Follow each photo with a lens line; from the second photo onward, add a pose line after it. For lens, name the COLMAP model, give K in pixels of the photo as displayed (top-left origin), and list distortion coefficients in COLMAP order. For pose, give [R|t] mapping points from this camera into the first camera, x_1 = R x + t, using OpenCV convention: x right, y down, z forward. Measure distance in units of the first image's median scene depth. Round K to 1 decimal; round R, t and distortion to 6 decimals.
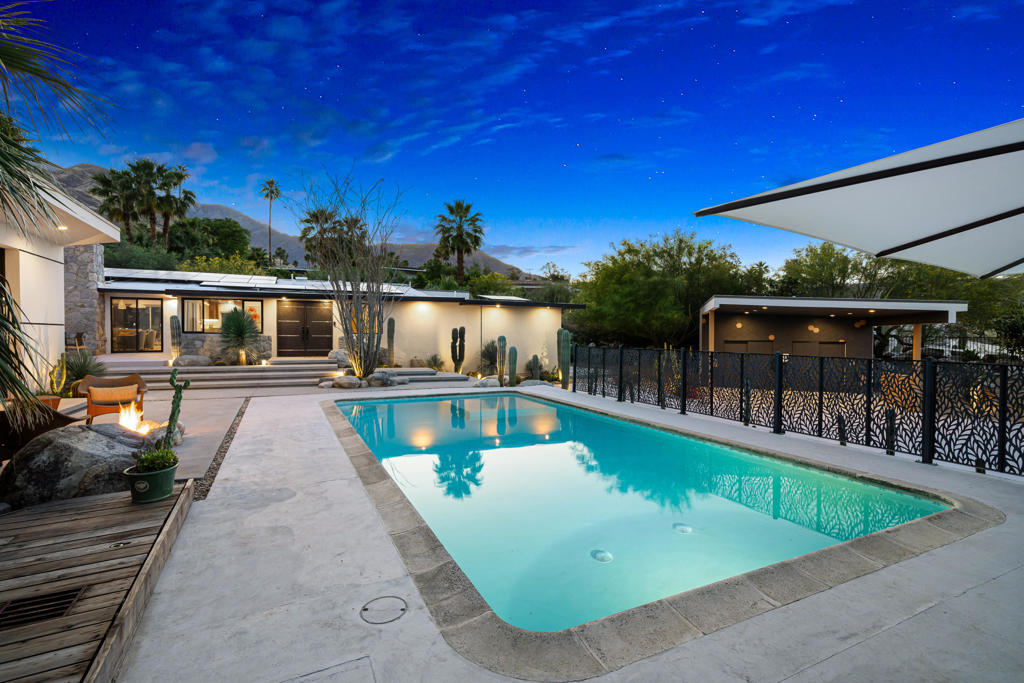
lens RADIAL K [[440.6, 0, 509.2], [0, 440.6, 344.4], [0, 0, 1]] dist [0.003118, 0.000551]
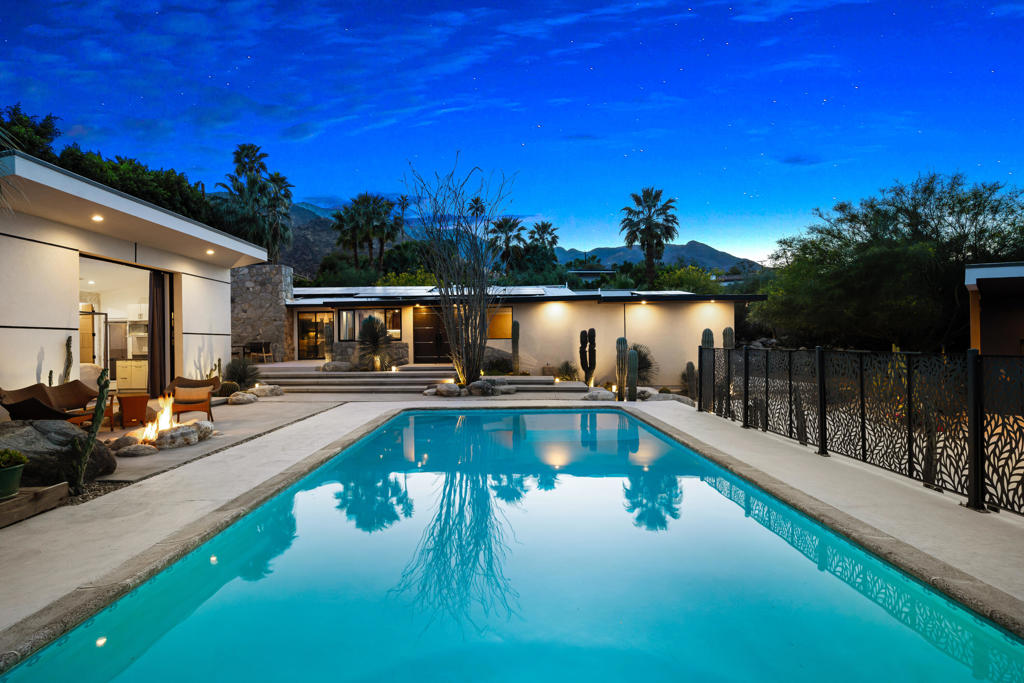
lens RADIAL K [[474.7, 0, 512.0], [0, 474.7, 341.5], [0, 0, 1]] dist [0.004844, 0.000008]
pose [[0.906287, -0.017350, -0.422306, 0.139428], [0.007489, 0.999659, -0.024997, 0.006684], [0.422596, 0.019492, 0.906109, 0.103838]]
